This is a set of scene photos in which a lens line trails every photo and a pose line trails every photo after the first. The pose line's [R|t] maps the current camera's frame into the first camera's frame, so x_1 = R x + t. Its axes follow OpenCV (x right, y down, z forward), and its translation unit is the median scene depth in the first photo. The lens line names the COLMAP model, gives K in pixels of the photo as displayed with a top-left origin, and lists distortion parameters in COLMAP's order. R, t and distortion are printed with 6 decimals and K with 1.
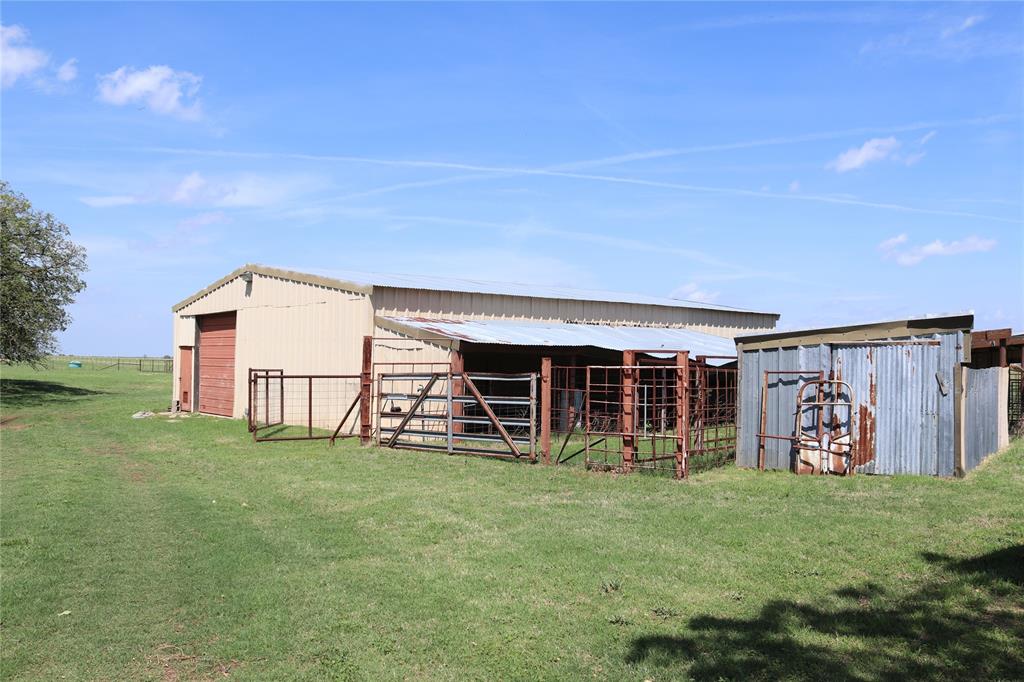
lens RADIAL K [[851.4, 0, 512.0], [0, 851.4, 341.0], [0, 0, 1]] dist [-0.003522, 0.203171]
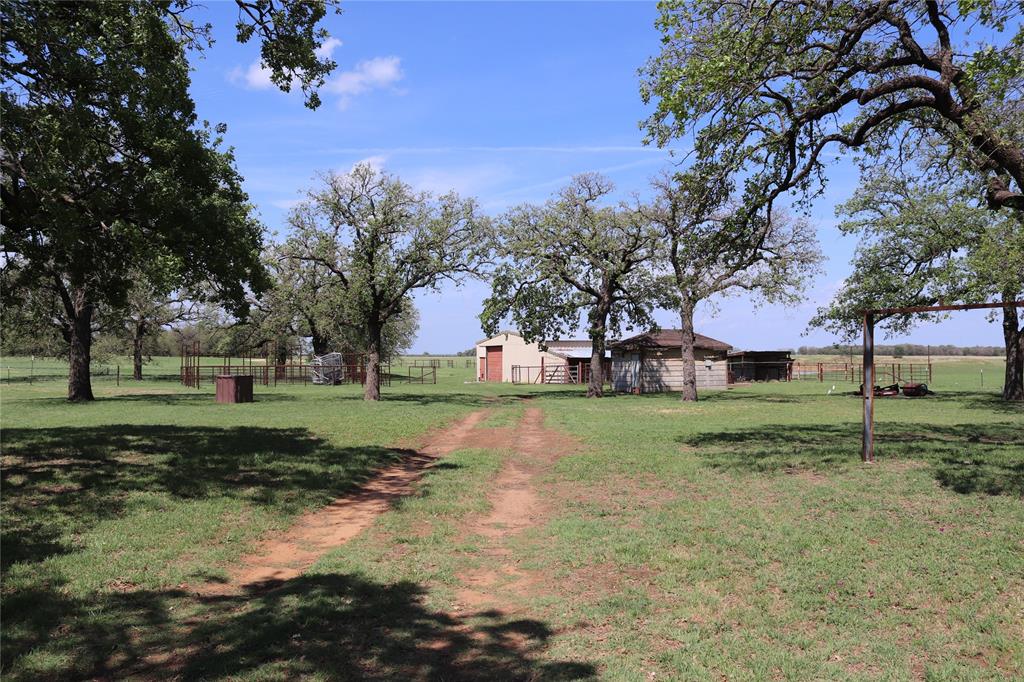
lens RADIAL K [[855.6, 0, 512.0], [0, 855.6, 341.0], [0, 0, 1]] dist [-0.167913, 0.152792]
pose [[0.973504, -0.018169, -0.227949, 0.547375], [0.019072, 0.999817, 0.001761, -0.079942], [0.227875, -0.006062, 0.973671, -2.650996]]
